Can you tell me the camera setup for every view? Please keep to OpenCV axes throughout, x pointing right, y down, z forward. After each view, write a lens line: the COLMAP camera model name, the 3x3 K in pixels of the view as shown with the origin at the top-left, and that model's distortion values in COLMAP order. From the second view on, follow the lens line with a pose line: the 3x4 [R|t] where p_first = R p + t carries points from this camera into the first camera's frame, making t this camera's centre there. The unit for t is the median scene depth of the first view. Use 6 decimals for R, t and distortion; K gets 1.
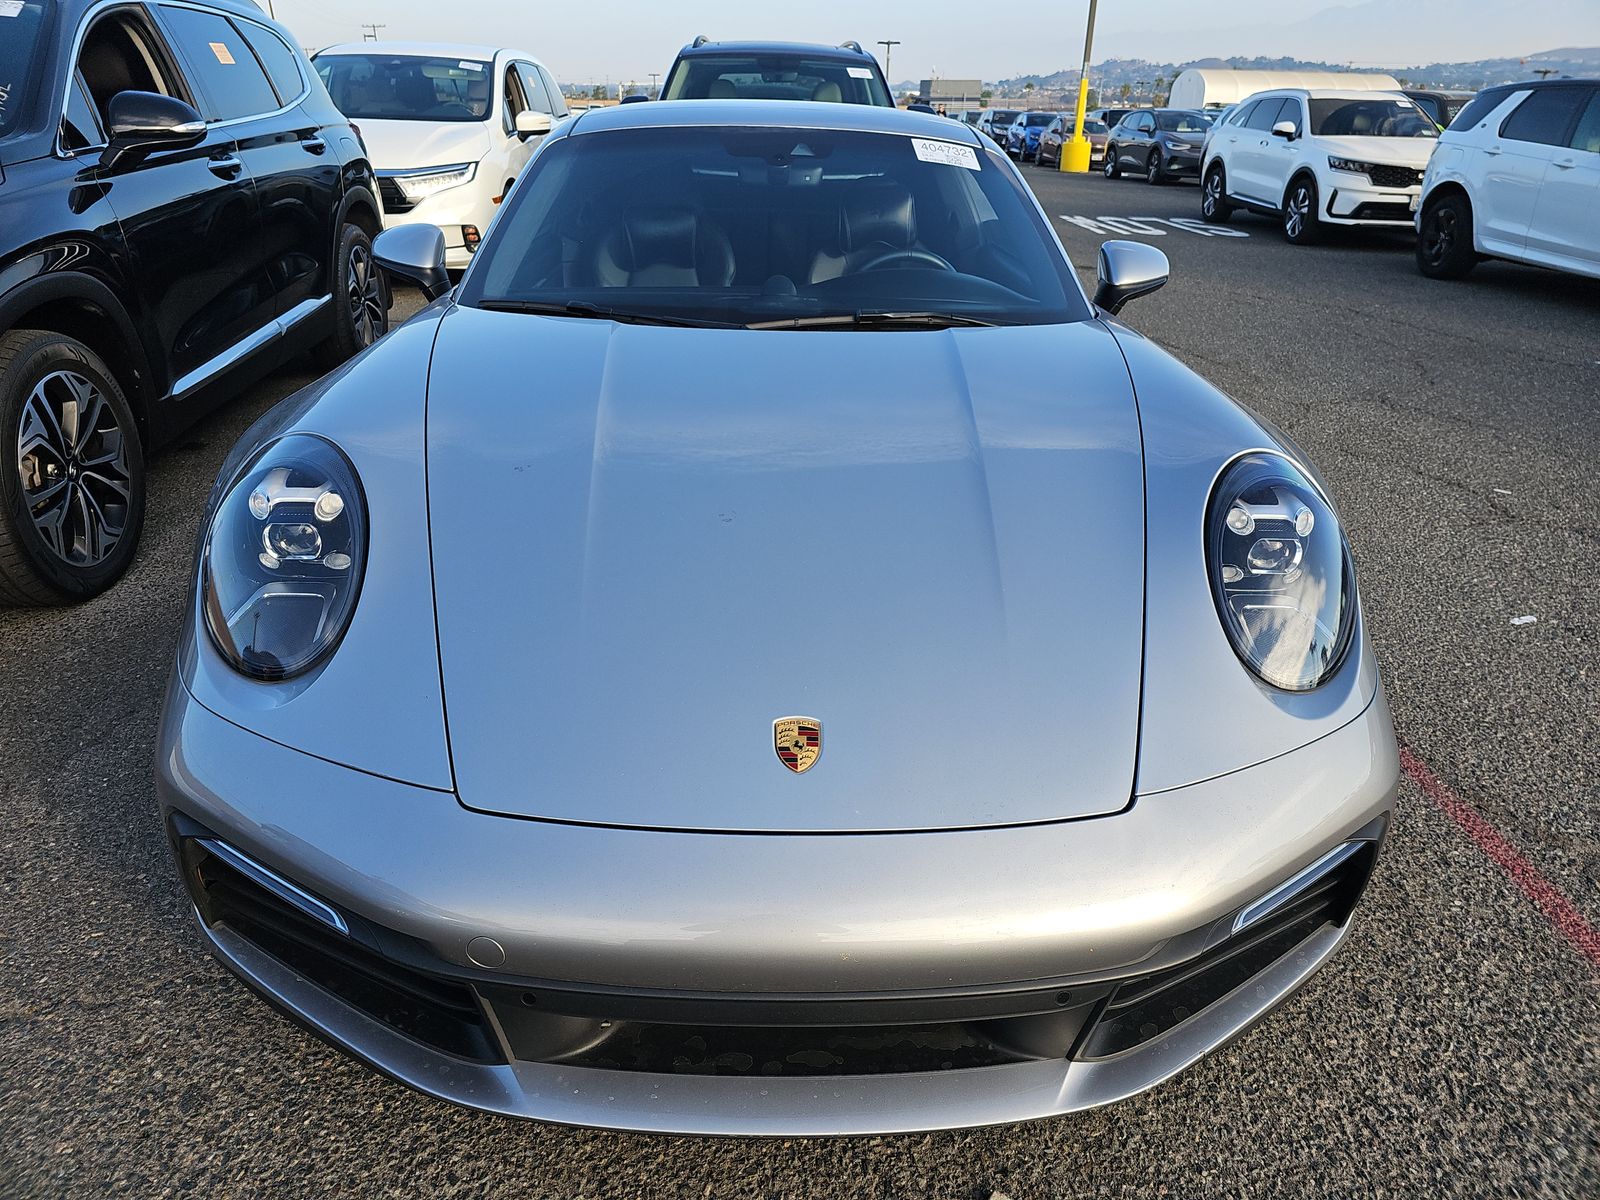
lens RADIAL K [[1067.2, 0, 802.1], [0, 1067.2, 603.7], [0, 0, 1]] dist [0.010150, -0.013045]
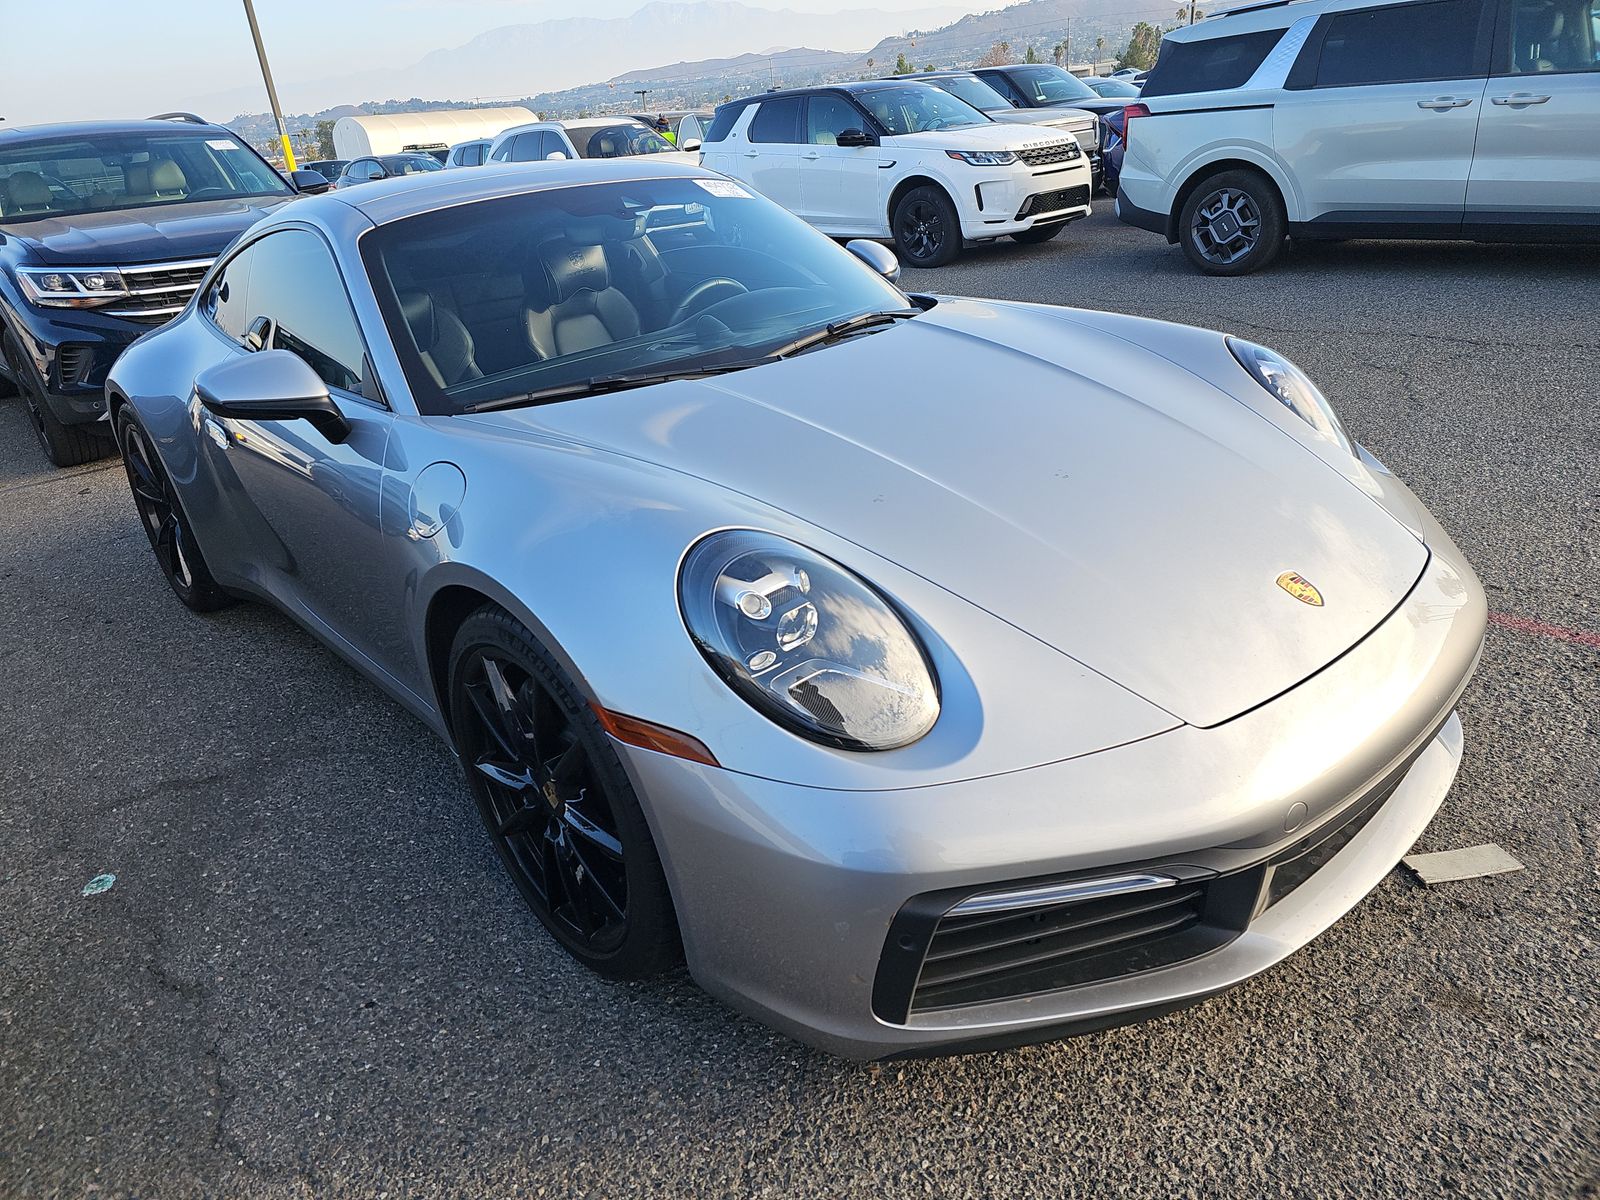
lens RADIAL K [[1067.2, 0, 800.5], [0, 1067.2, 600.2], [0, 0, 1]] dist [0.010150, -0.013045]
pose [[0.753385, -0.343765, 0.560569, -0.217199], [0.364206, 0.927914, 0.079557, -0.033674], [-0.547508, 0.144226, 0.824278, 0.043891]]
